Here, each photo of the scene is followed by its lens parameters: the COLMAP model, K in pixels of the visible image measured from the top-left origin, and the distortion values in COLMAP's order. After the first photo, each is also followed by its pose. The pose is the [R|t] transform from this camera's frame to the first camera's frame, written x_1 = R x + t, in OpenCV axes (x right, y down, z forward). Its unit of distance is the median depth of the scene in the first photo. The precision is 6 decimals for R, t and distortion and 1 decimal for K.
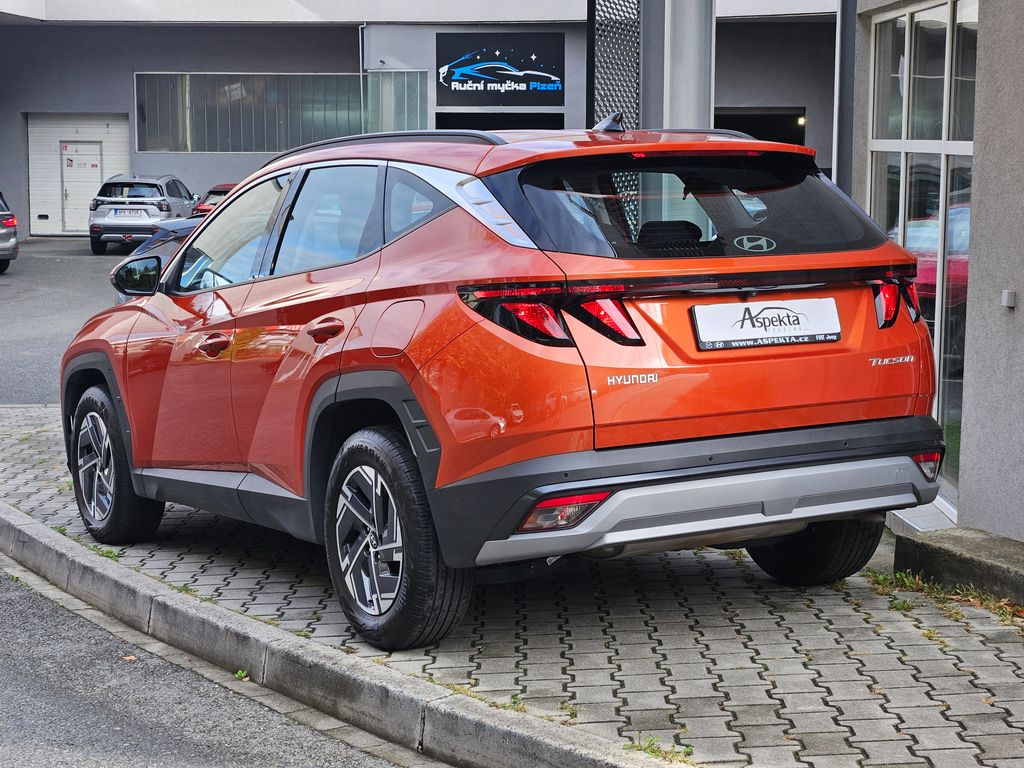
lens RADIAL K [[1975.2, 0, 512.0], [0, 1975.2, 384.0], [0, 0, 1]] dist [-0.016818, 0.687987]
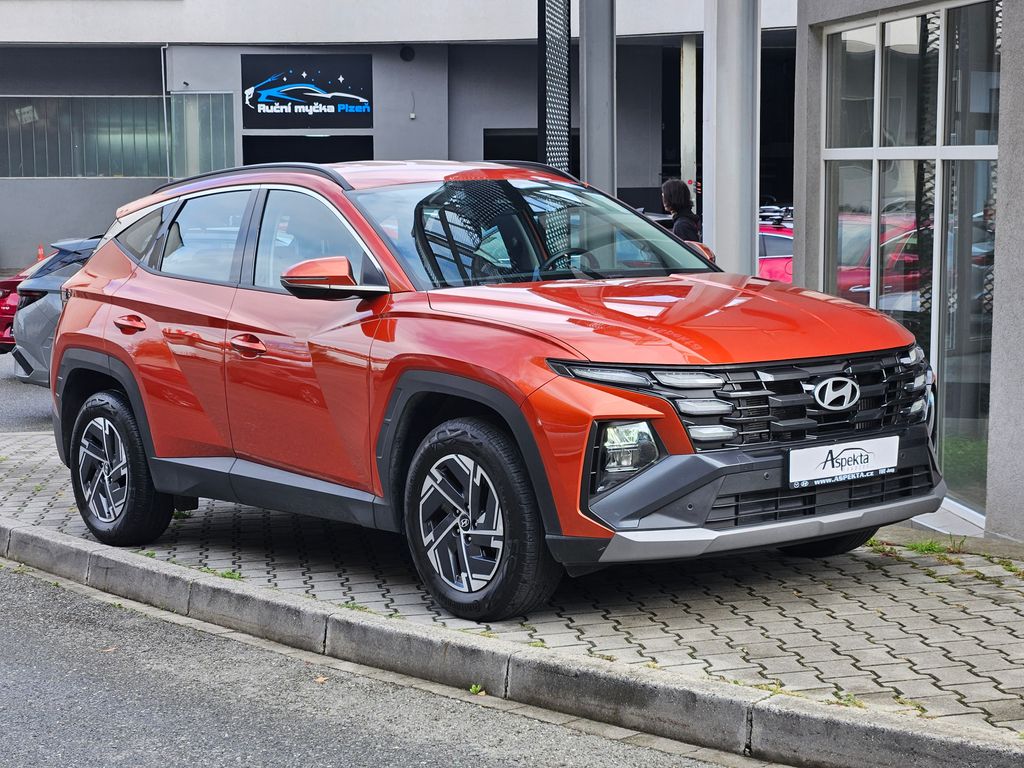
lens RADIAL K [[1975.2, 0, 512.0], [0, 1975.2, 384.0], [0, 0, 1]] dist [-0.016818, 0.687987]
pose [[0.990254, -0.023319, 0.137308, -0.219802], [0.025200, 0.999611, -0.011974, 0.009156], [-0.136975, 0.015317, 0.990456, 0.036054]]
